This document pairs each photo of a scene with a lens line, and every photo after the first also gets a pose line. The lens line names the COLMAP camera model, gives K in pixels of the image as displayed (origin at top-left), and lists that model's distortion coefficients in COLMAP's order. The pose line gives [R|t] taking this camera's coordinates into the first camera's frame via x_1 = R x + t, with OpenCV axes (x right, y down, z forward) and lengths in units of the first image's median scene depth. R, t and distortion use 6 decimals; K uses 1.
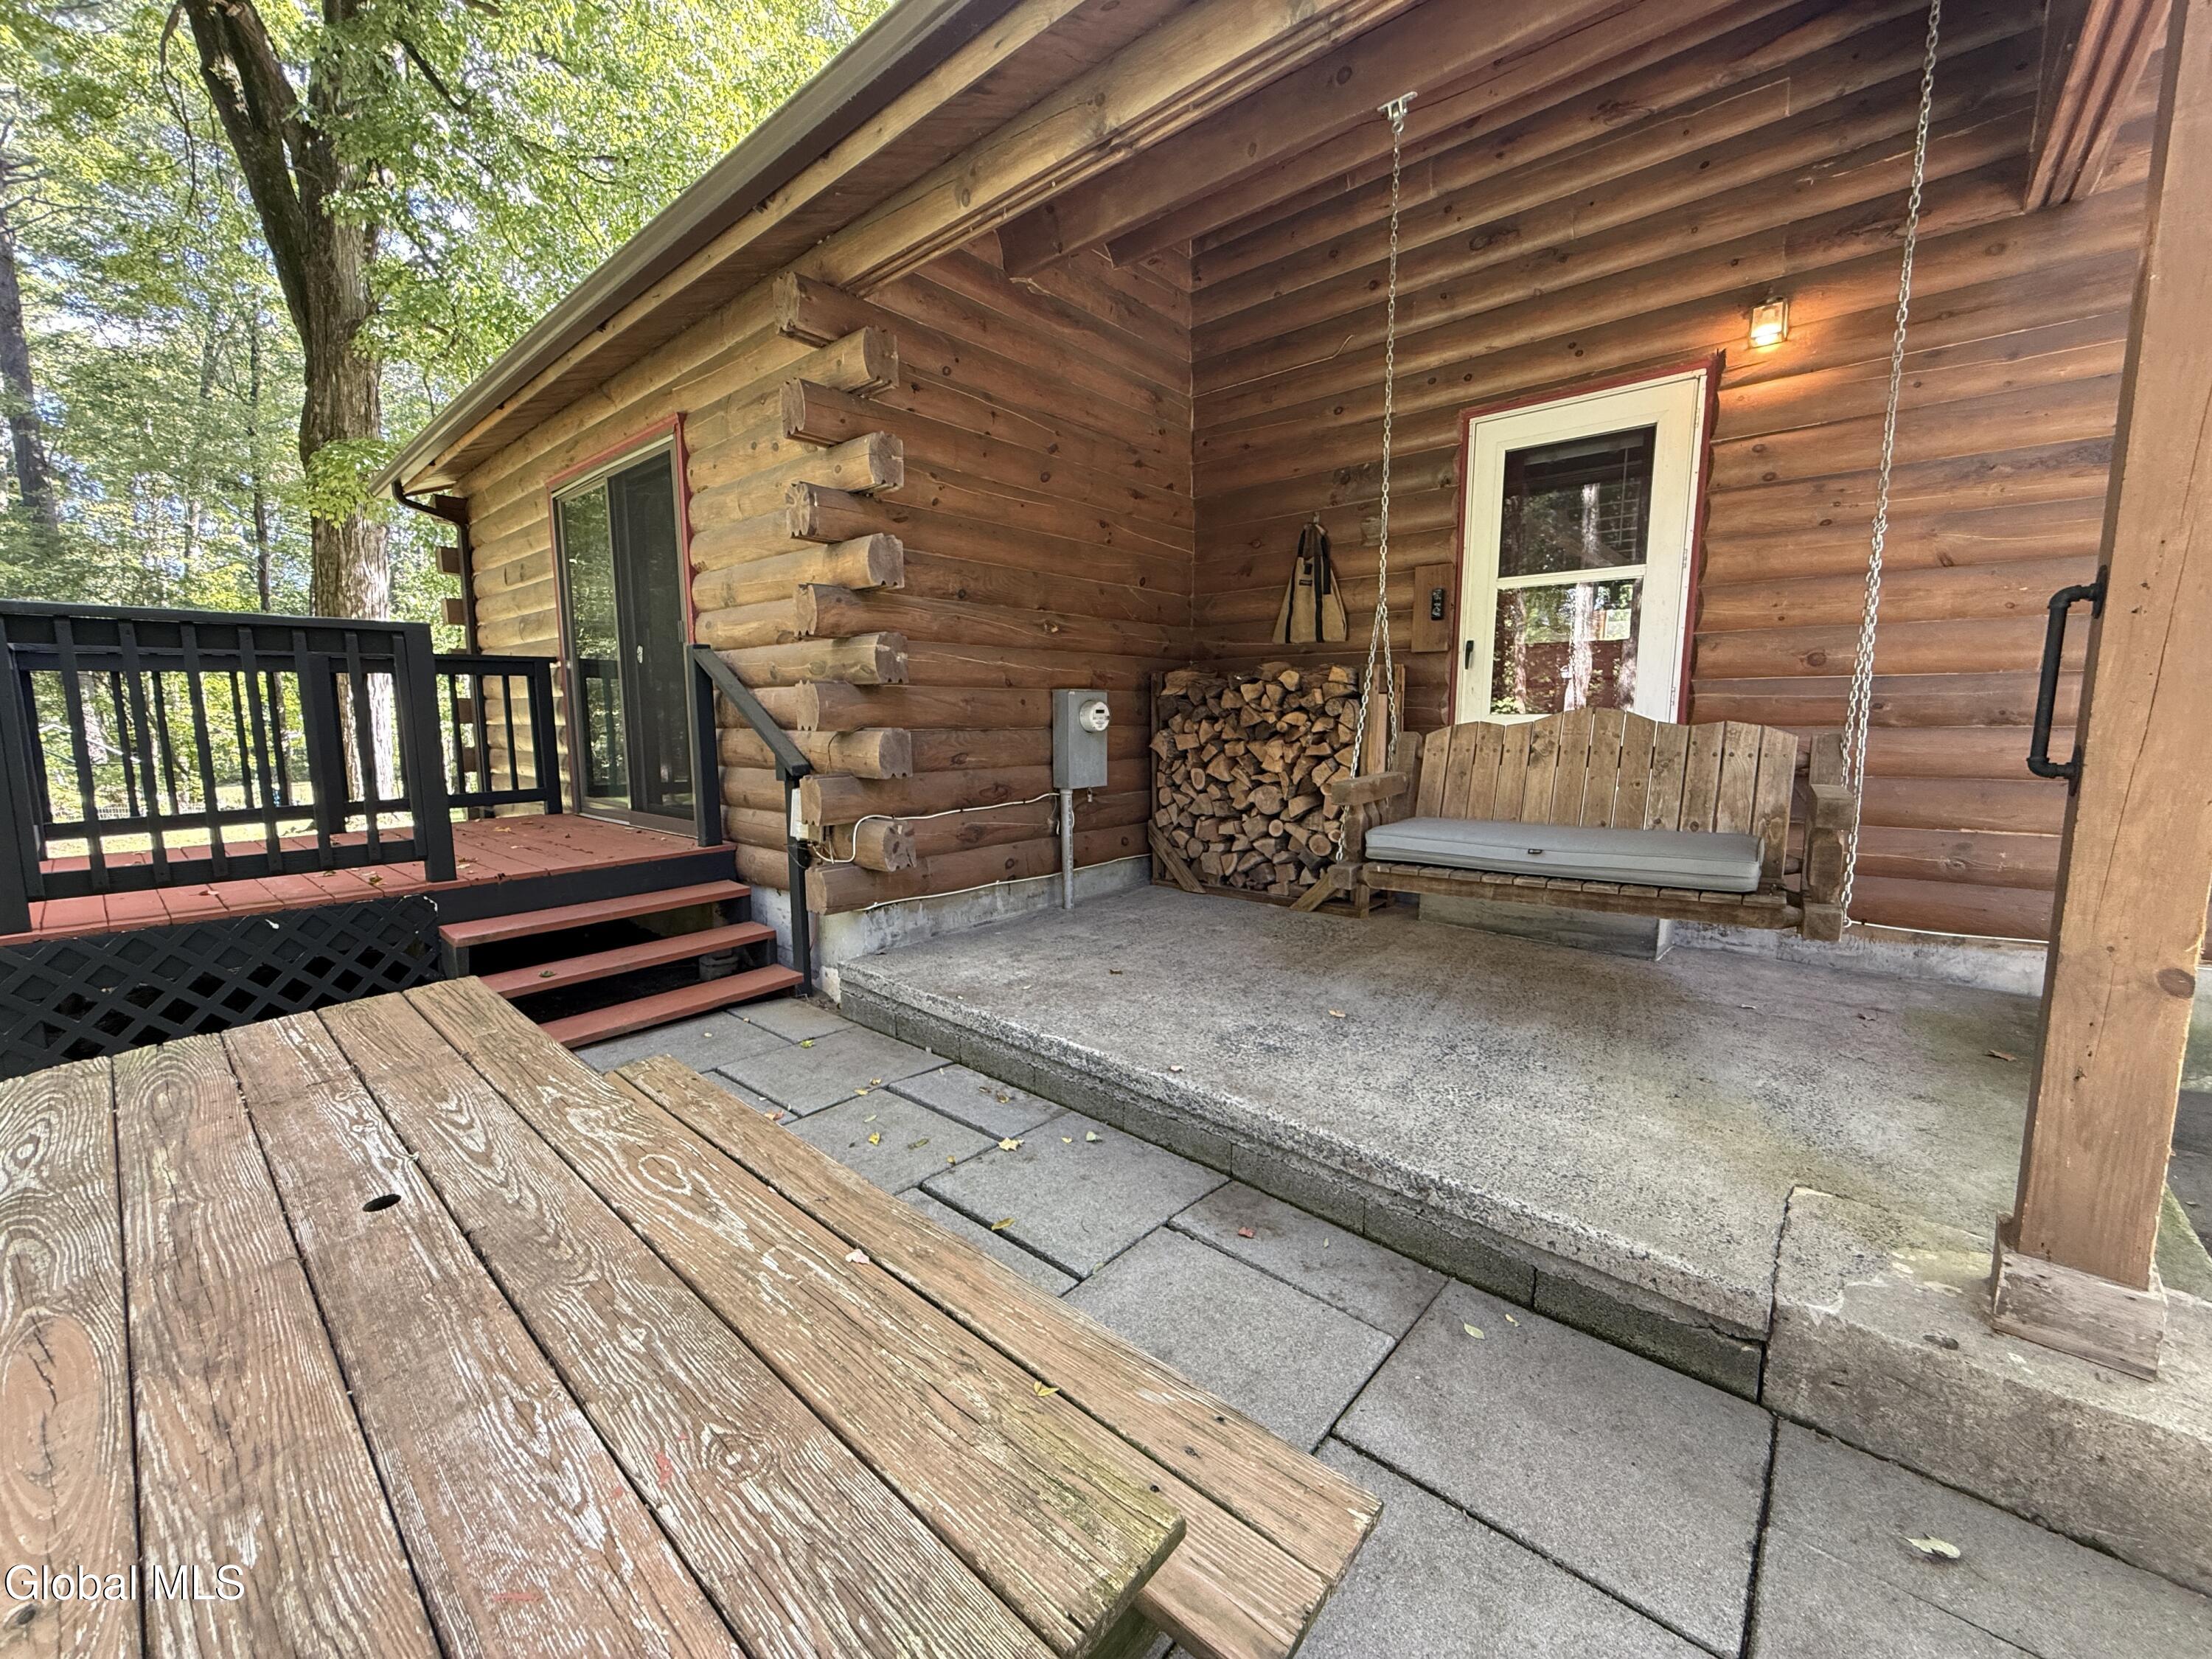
lens RADIAL K [[876.1, 0, 1100.0], [0, 876.1, 831.2], [0, 0, 1]] dist [-0.000815, -0.000035]
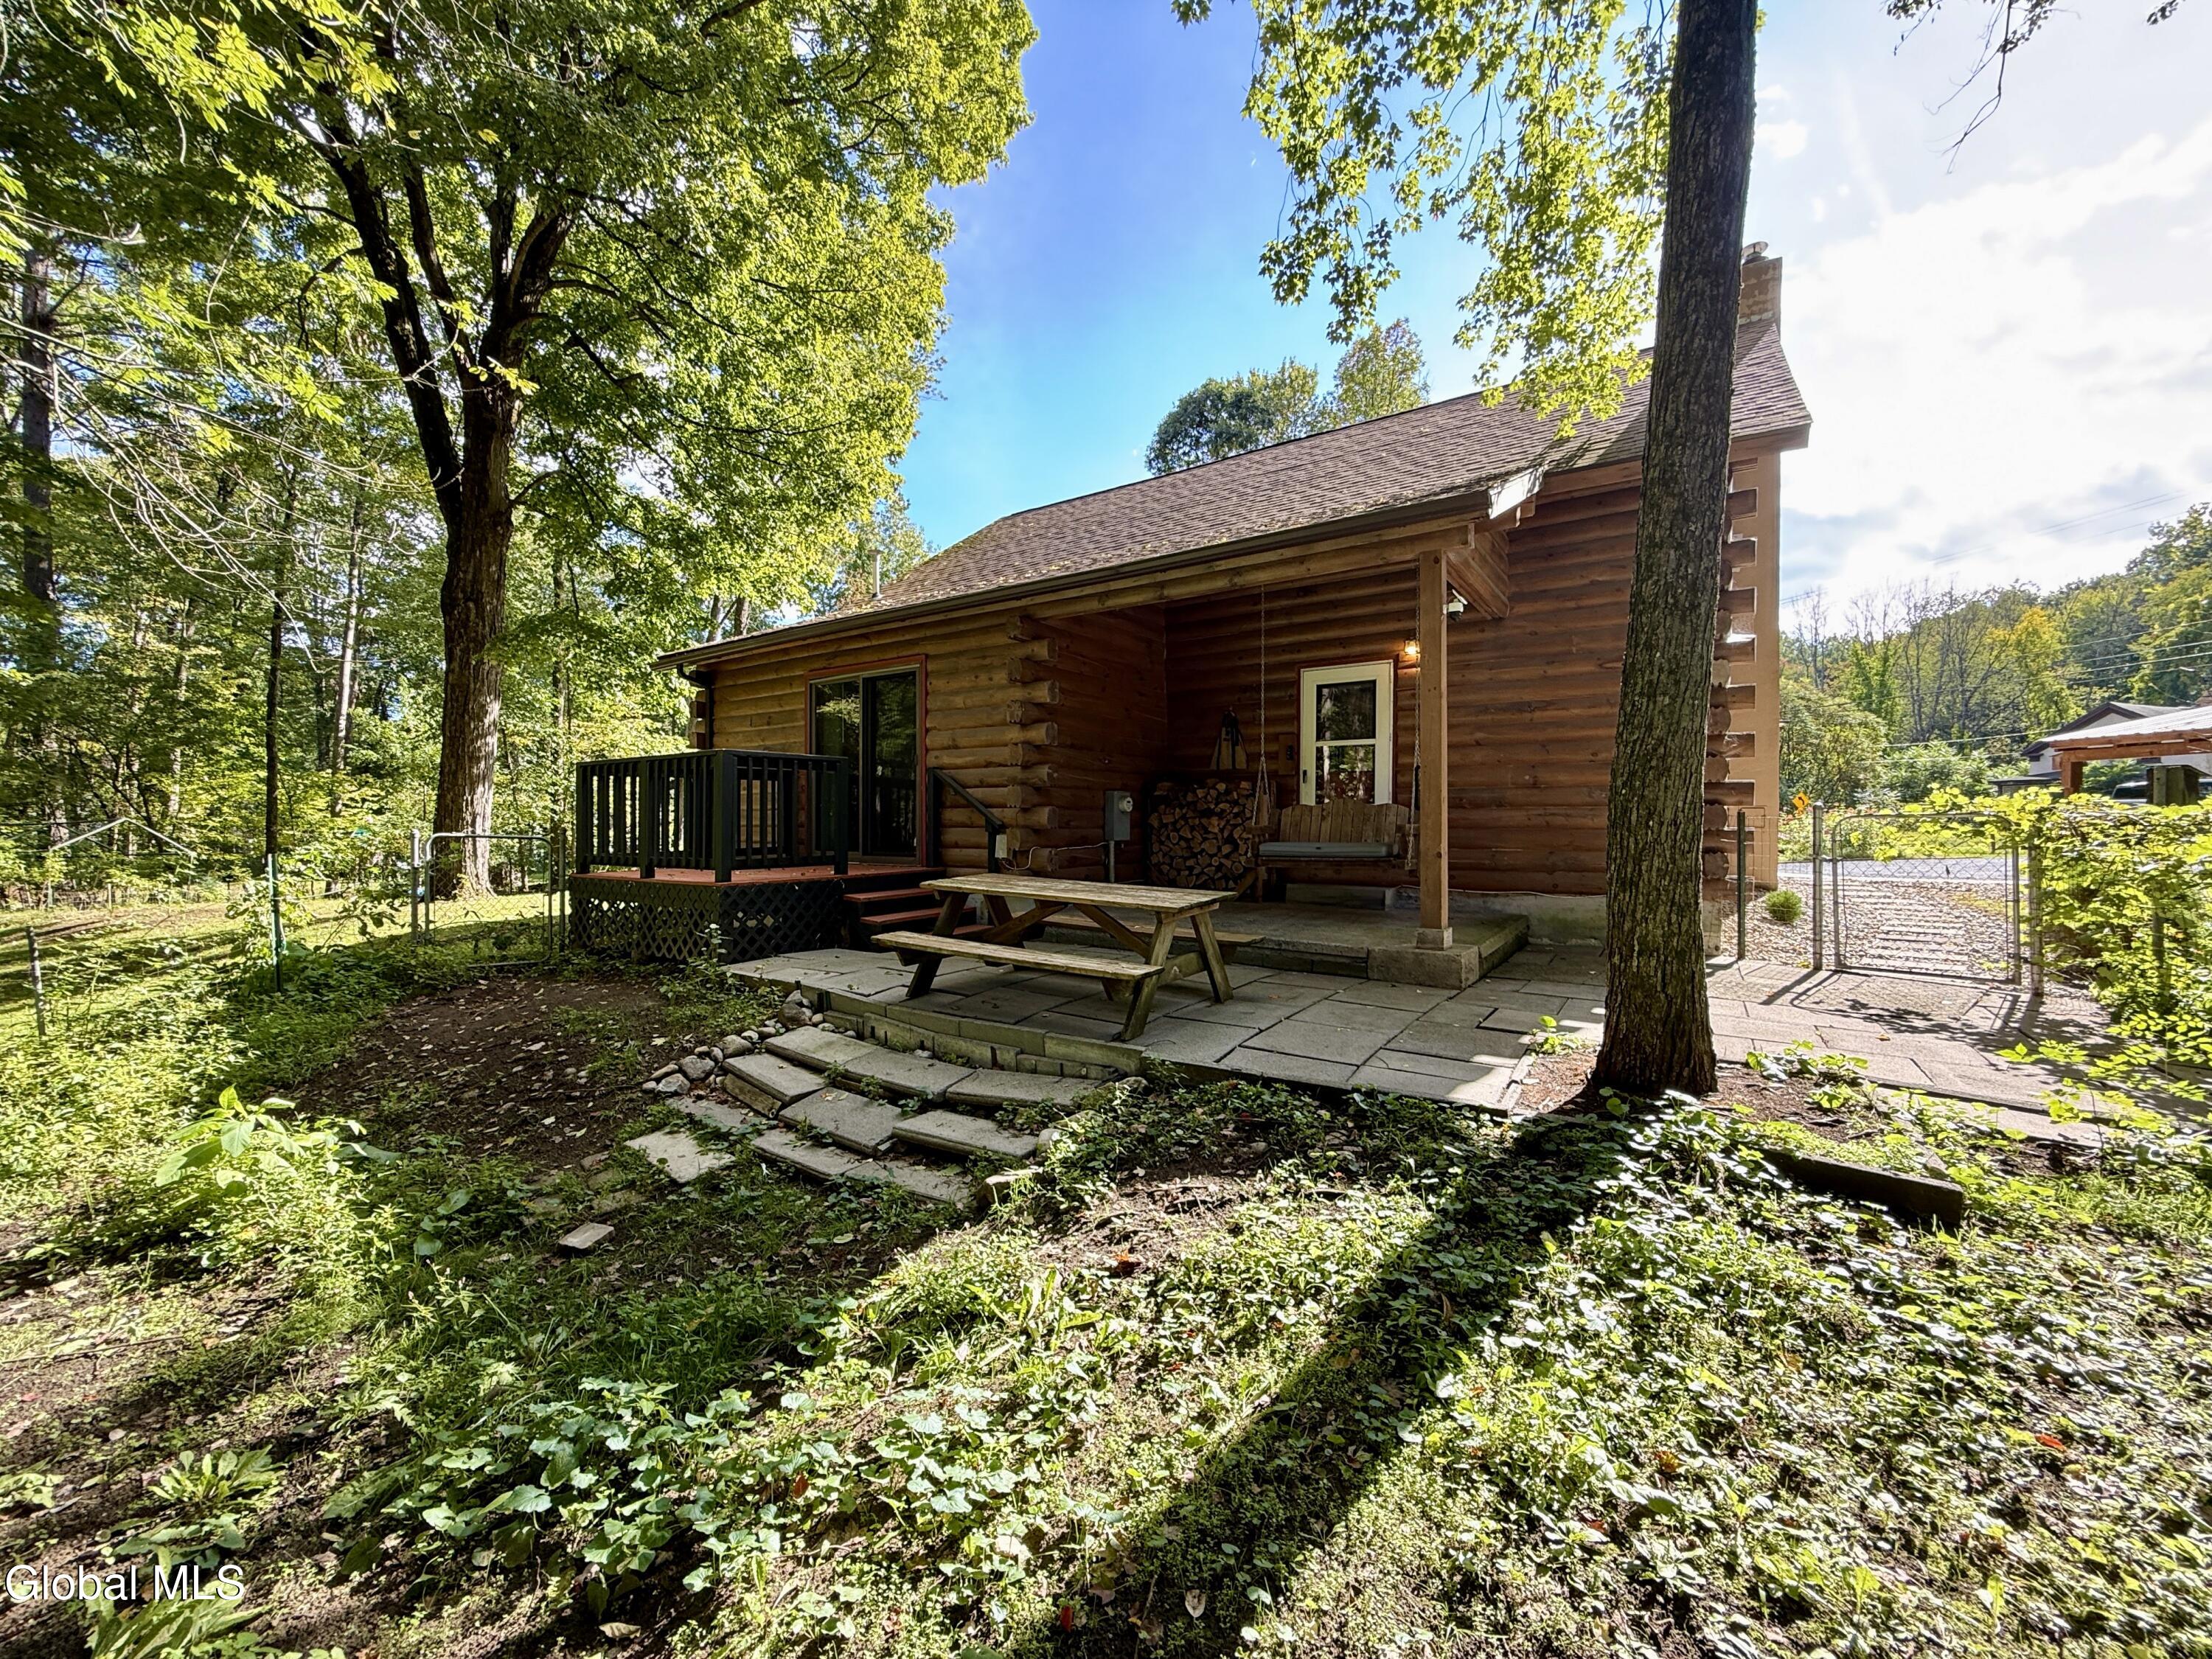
lens RADIAL K [[876.1, 0, 1110.2], [0, 876.1, 823.5], [0, 0, 1]] dist [-0.000815, -0.000035]
pose [[0.991853, 0.005681, 0.127263, -0.309128], [0.011012, 0.991442, -0.130082, 0.179407], [-0.126913, 0.130423, 0.983302, -0.997002]]
